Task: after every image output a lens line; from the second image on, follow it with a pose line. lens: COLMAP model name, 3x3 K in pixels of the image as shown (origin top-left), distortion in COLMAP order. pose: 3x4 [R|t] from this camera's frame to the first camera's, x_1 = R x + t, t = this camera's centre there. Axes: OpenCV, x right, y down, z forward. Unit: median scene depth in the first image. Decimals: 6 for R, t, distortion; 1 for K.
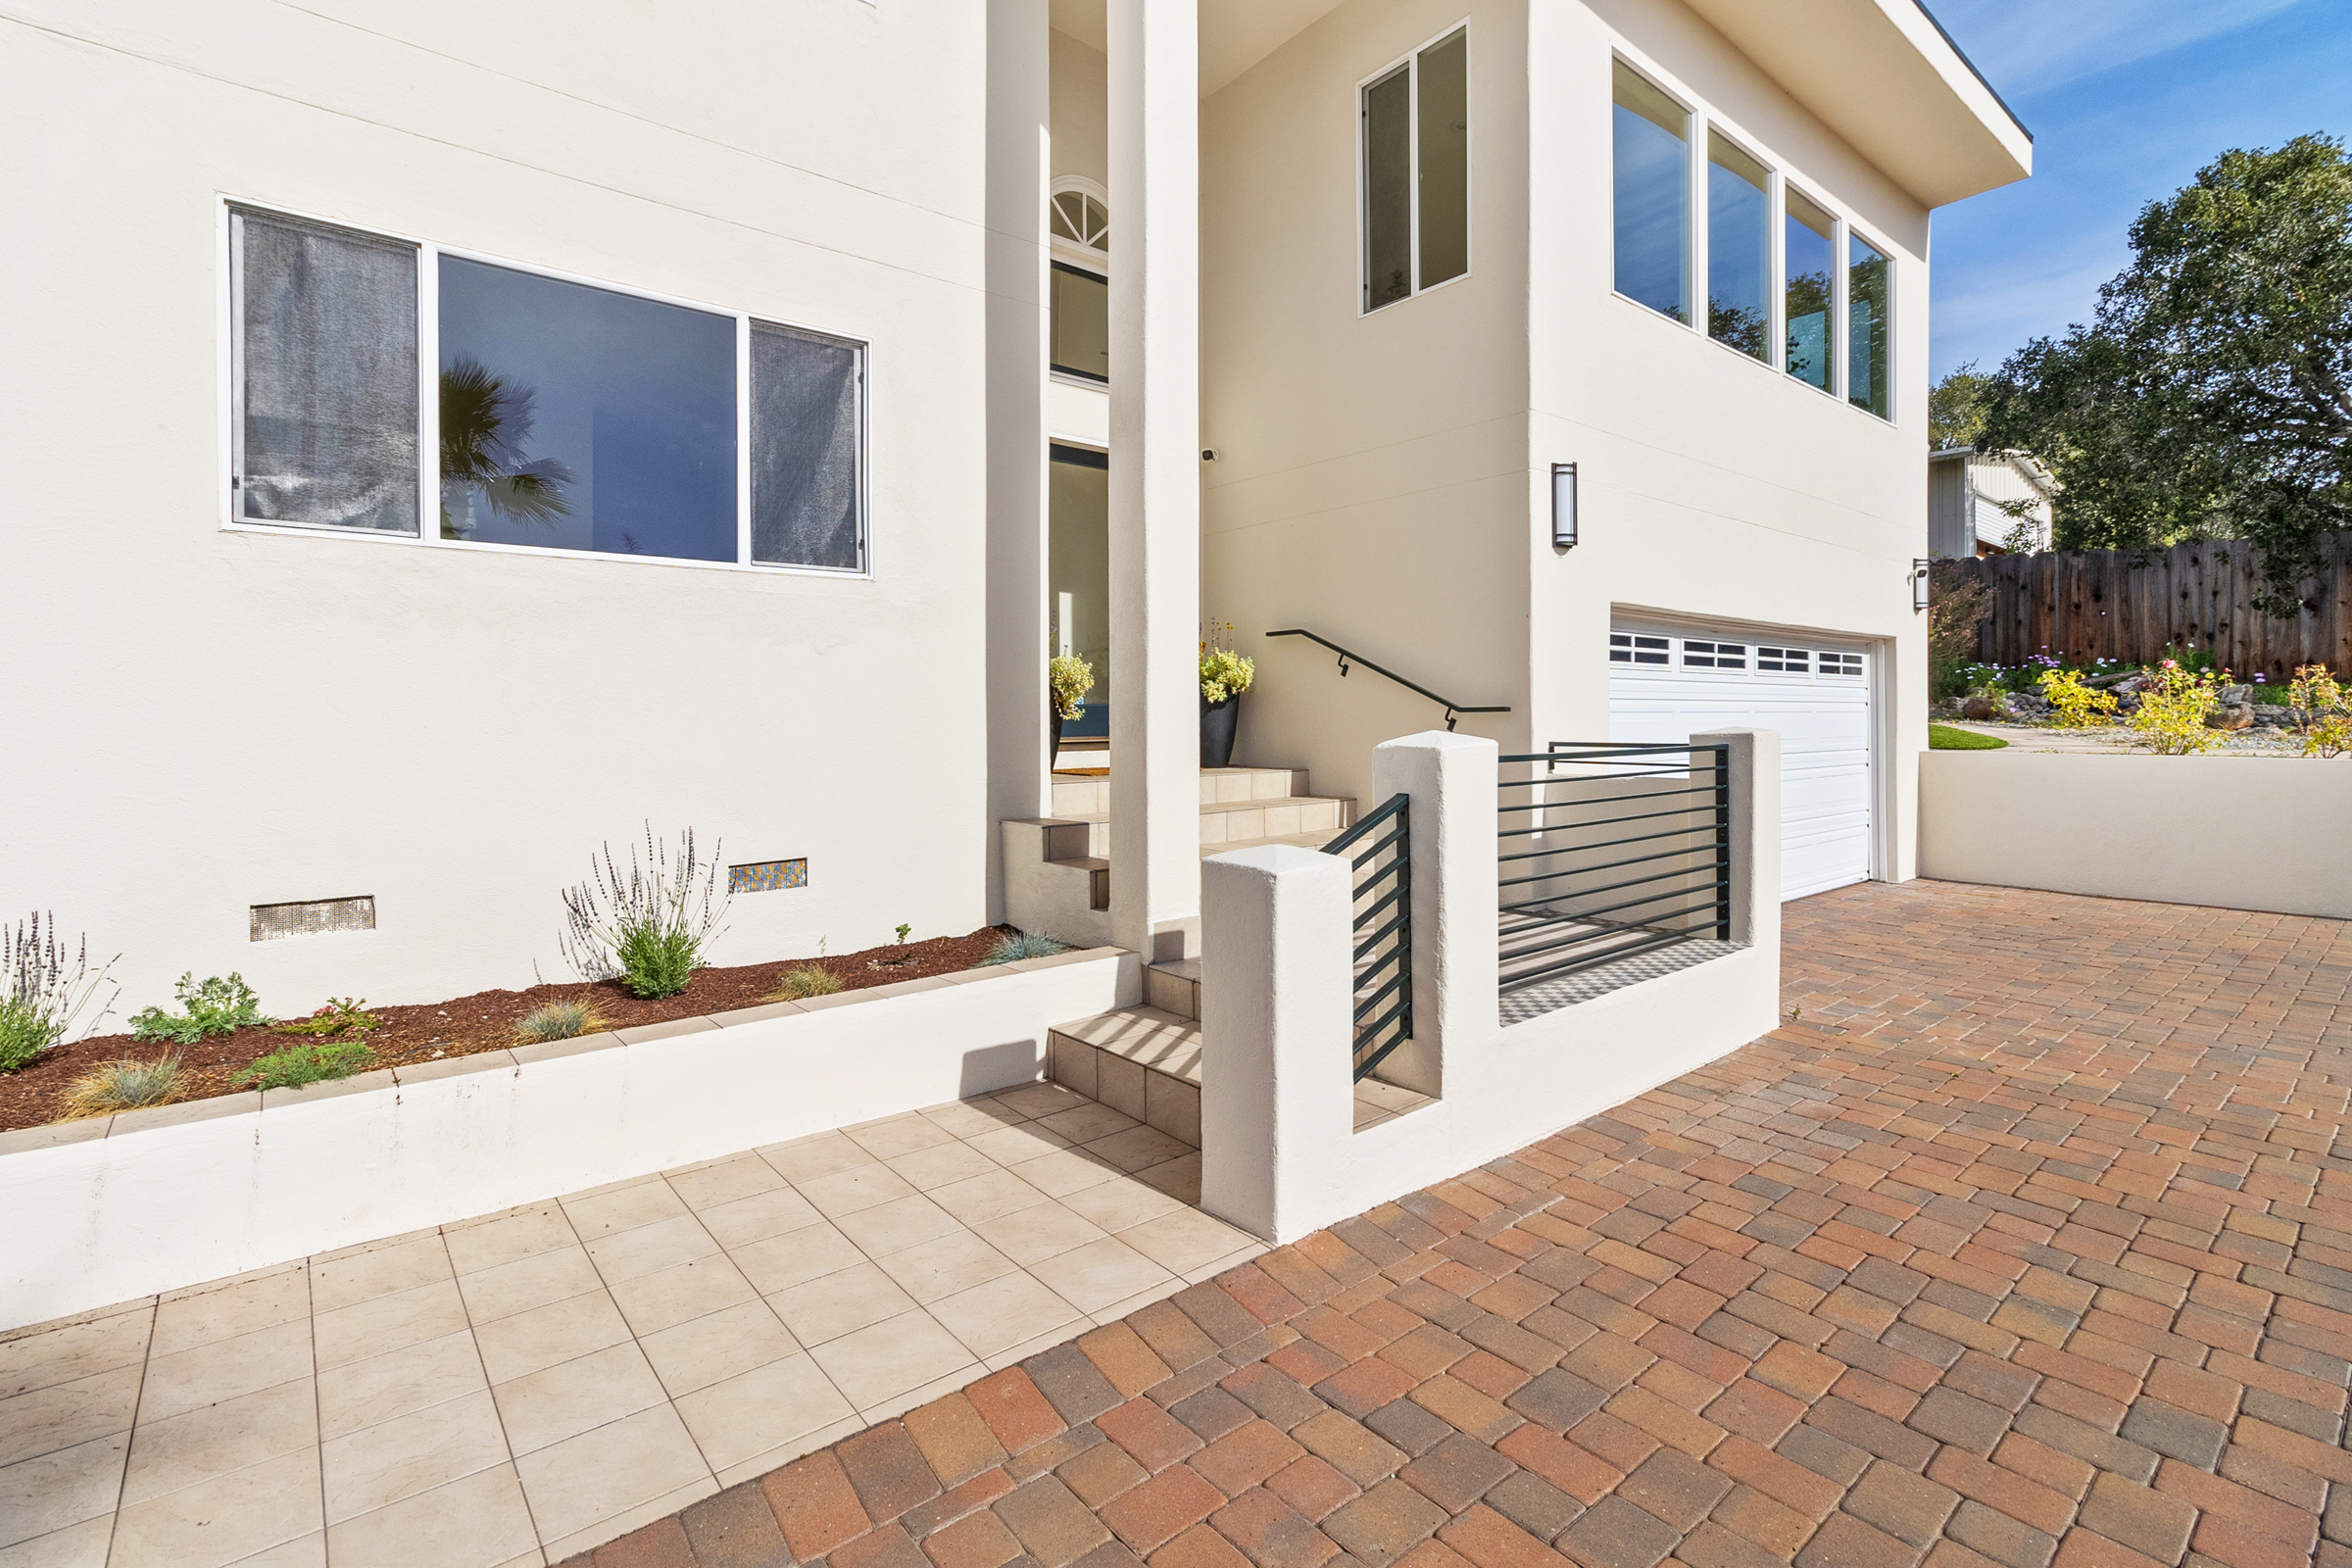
lens RADIAL K [[1093.8, 0, 1251.4], [0, 1093.8, 751.1], [0, 0, 1]] dist [0.017790, 0.000339]
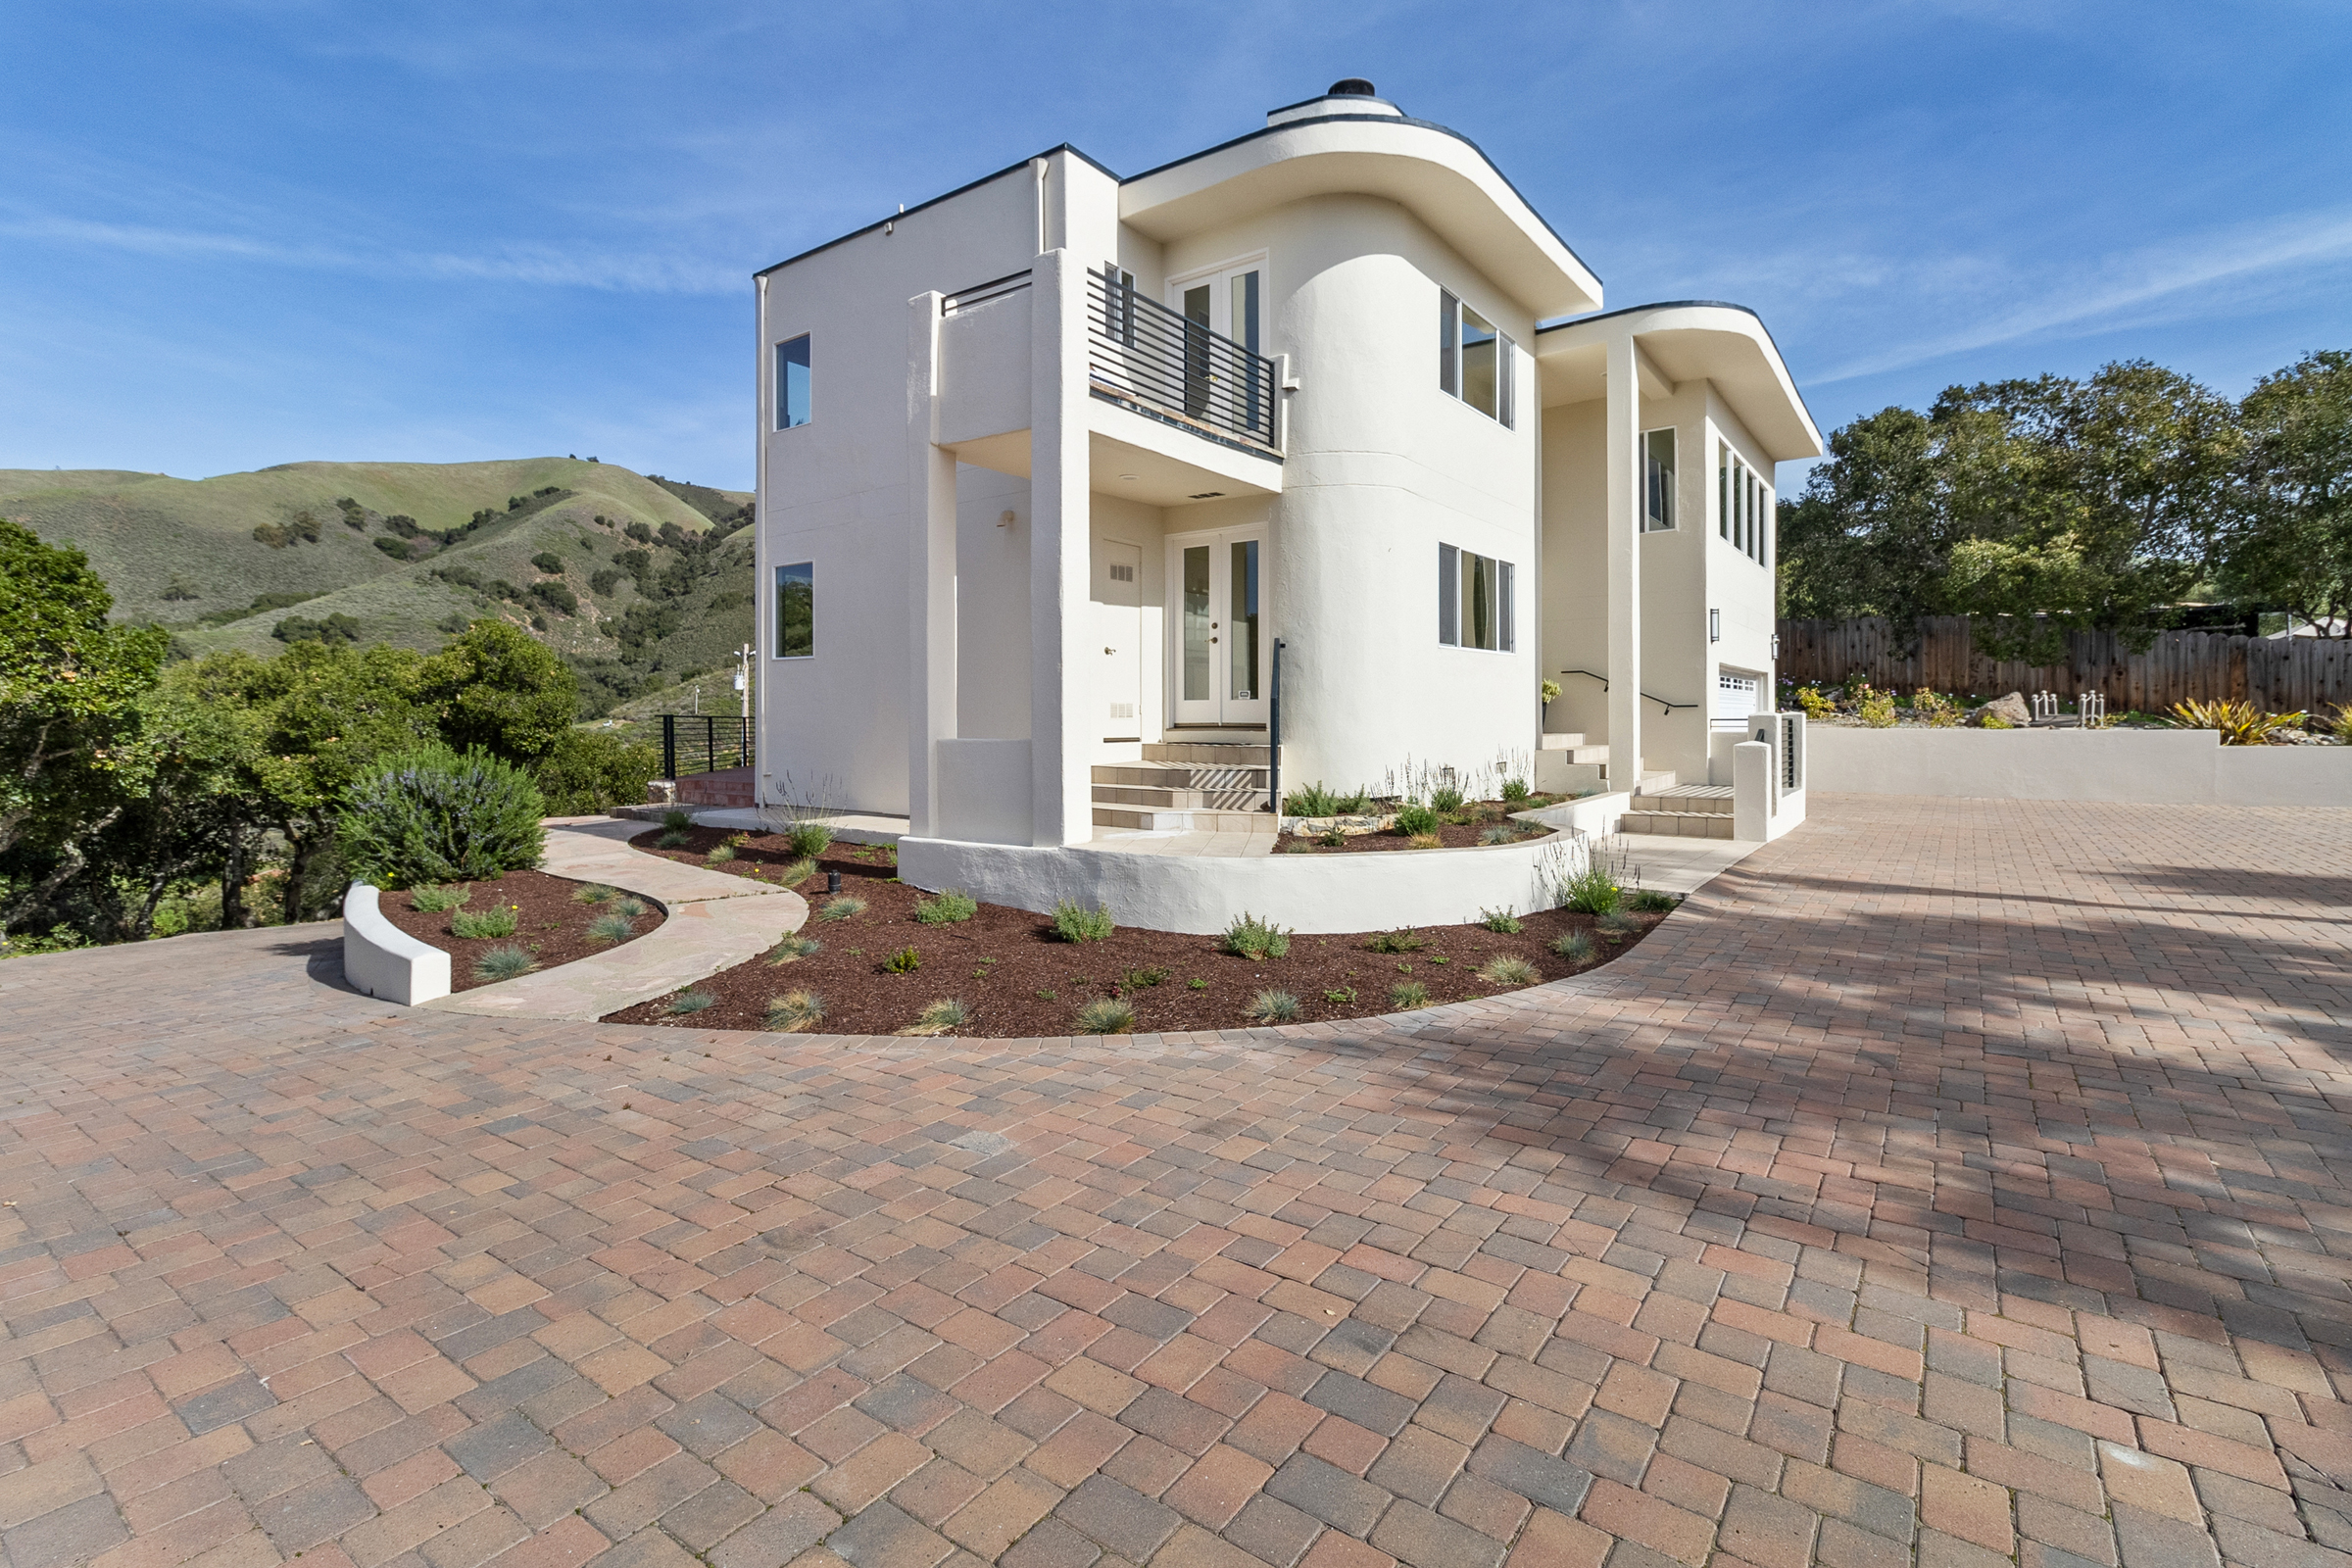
lens RADIAL K [[1093.8, 0, 1159.5], [0, 1093.8, 780.8], [0, 0, 1]] dist [0.017790, 0.000339]
pose [[0.975903, -0.007265, 0.218086, -0.727045], [-0.000087, 0.999433, 0.033681, 0.022976], [-0.218207, -0.032889, 0.975348, -0.579367]]
